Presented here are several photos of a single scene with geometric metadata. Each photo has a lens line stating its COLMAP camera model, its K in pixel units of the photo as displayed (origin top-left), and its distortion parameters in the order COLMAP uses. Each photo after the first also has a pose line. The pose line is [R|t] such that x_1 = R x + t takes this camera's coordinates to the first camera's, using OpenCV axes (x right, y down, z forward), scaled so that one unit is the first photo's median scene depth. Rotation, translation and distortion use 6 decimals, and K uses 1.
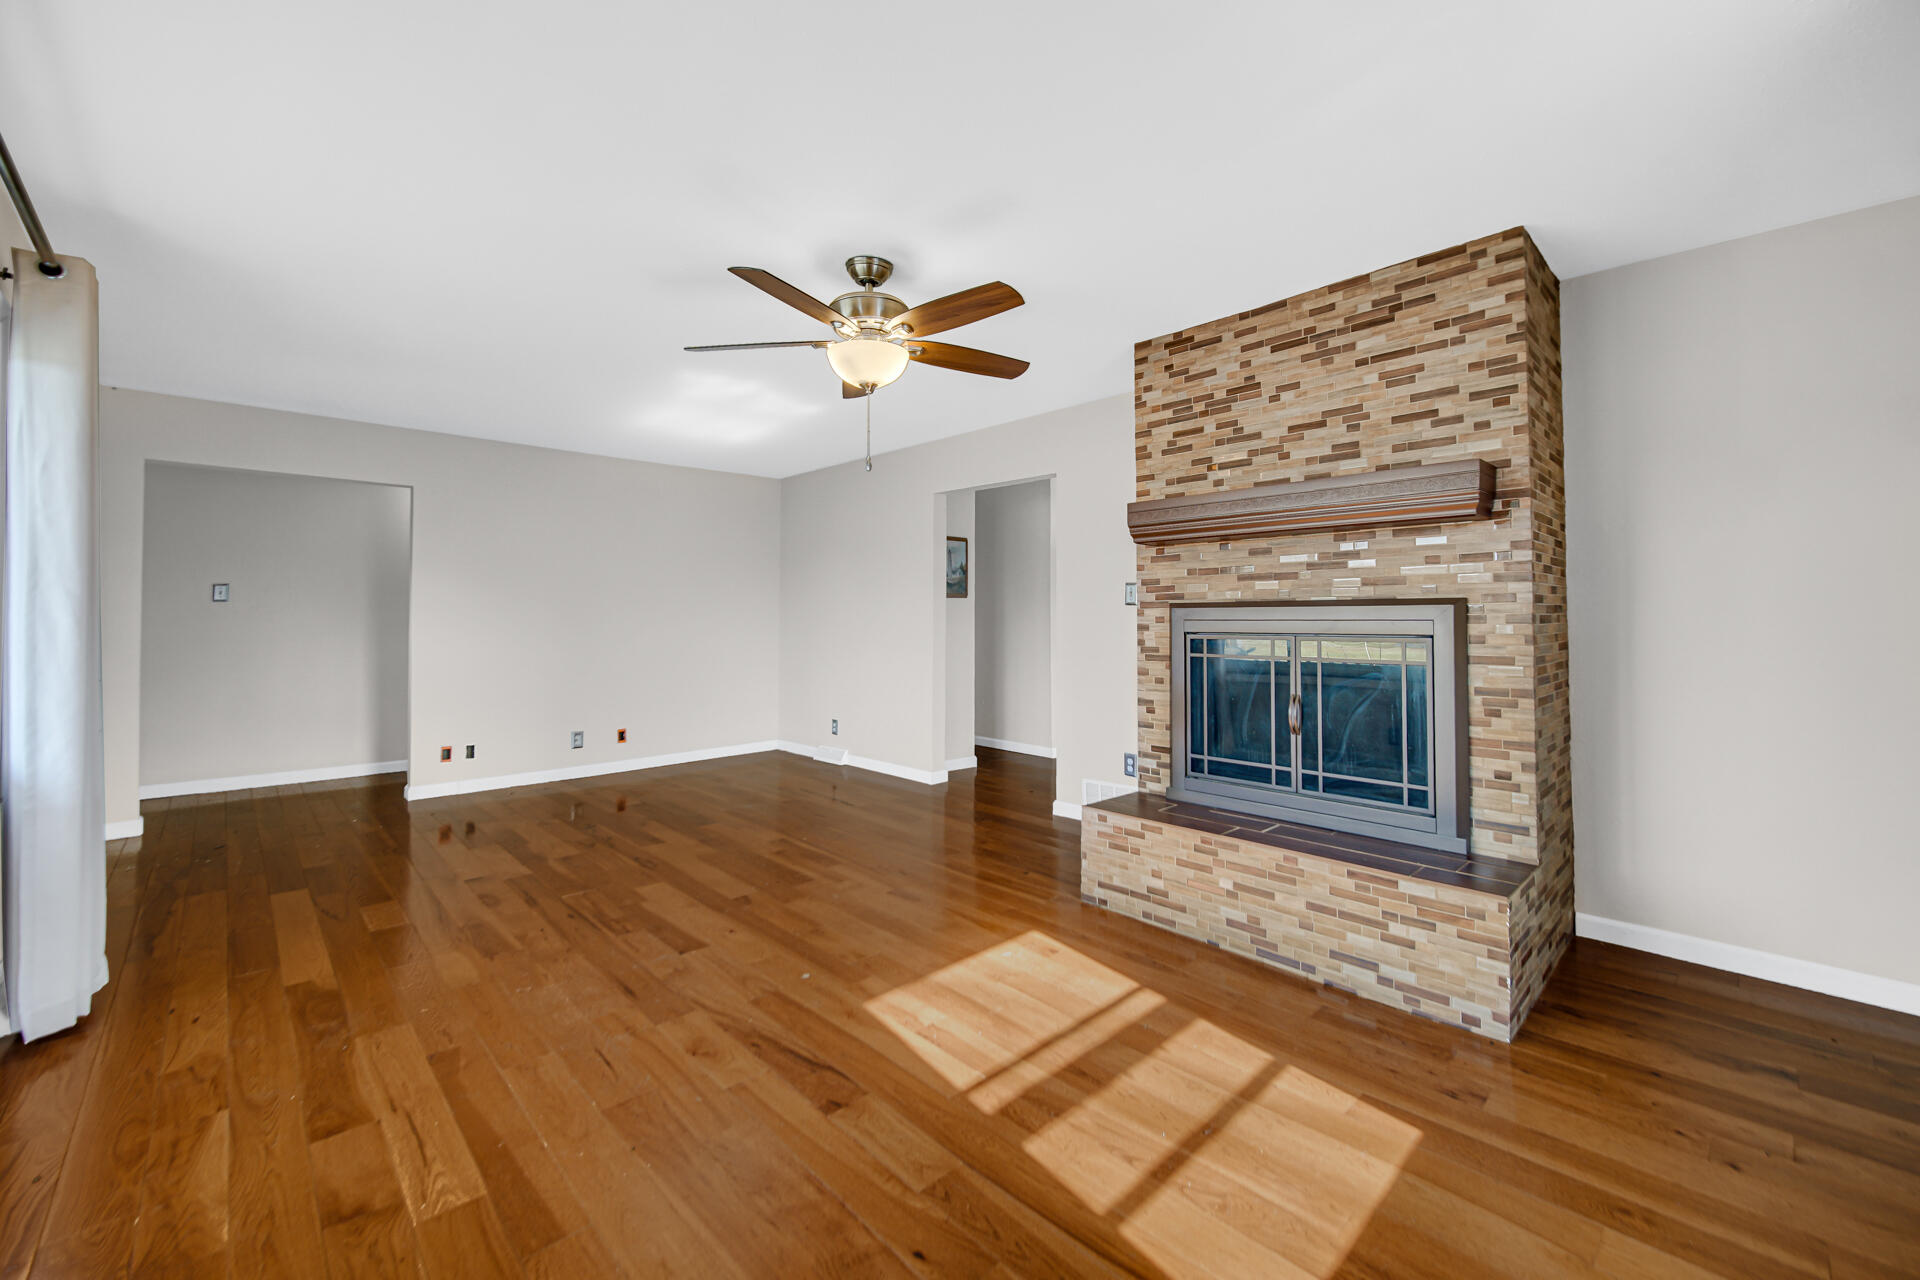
lens RADIAL K [[775.4, 0, 960.0], [0, 775.4, 640.0], [0, 0, 1]] dist [0.000198, -0.000010]
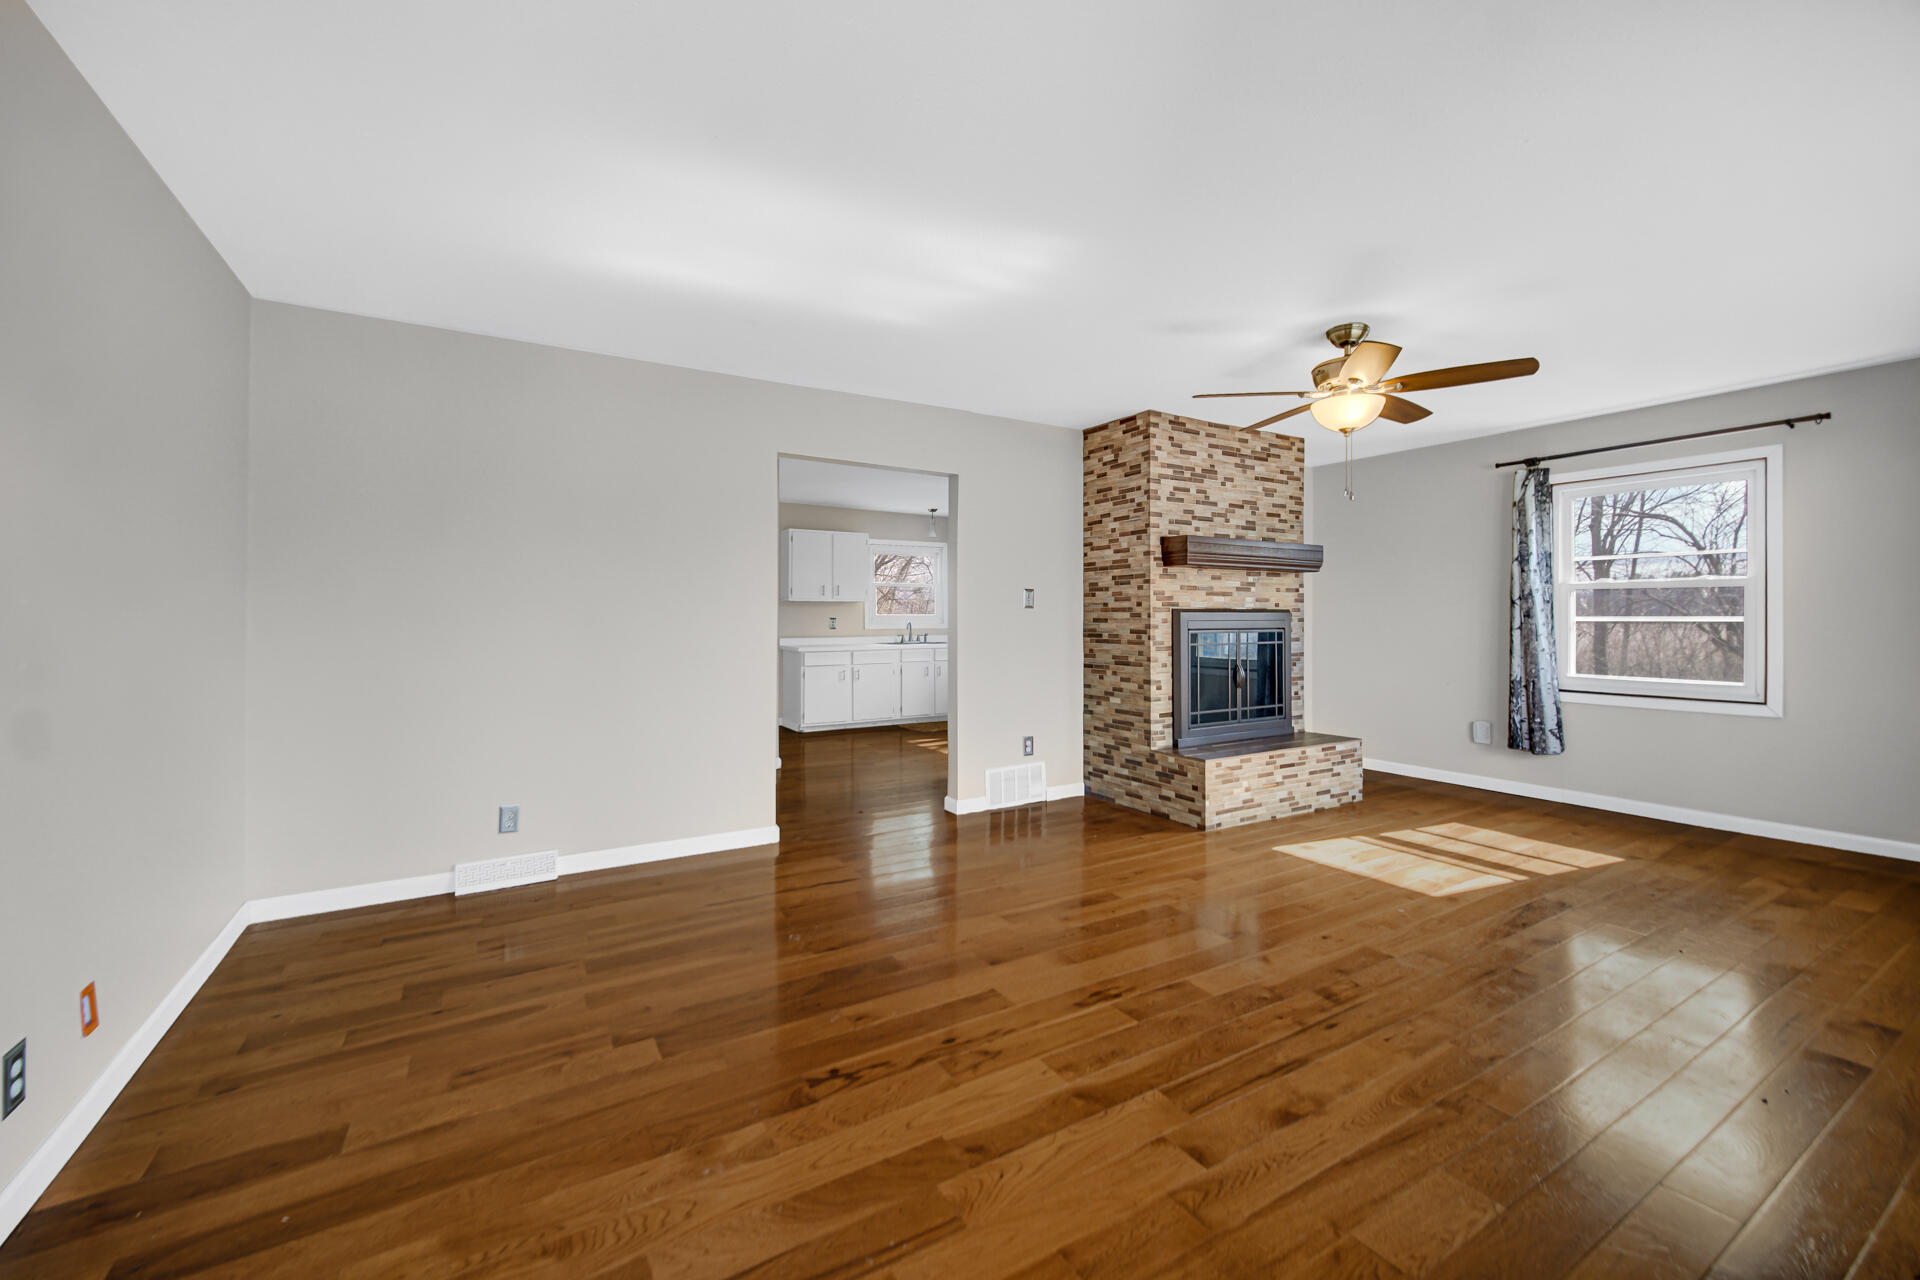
lens RADIAL K [[775.4, 0, 960.0], [0, 775.4, 640.0], [0, 0, 1]] dist [0.000198, -0.000010]
pose [[0.213747, -0.031703, 0.976374, -1.342431], [0.023543, 0.999350, 0.027295, -0.043401], [-0.976605, 0.017152, 0.214355, 1.229513]]
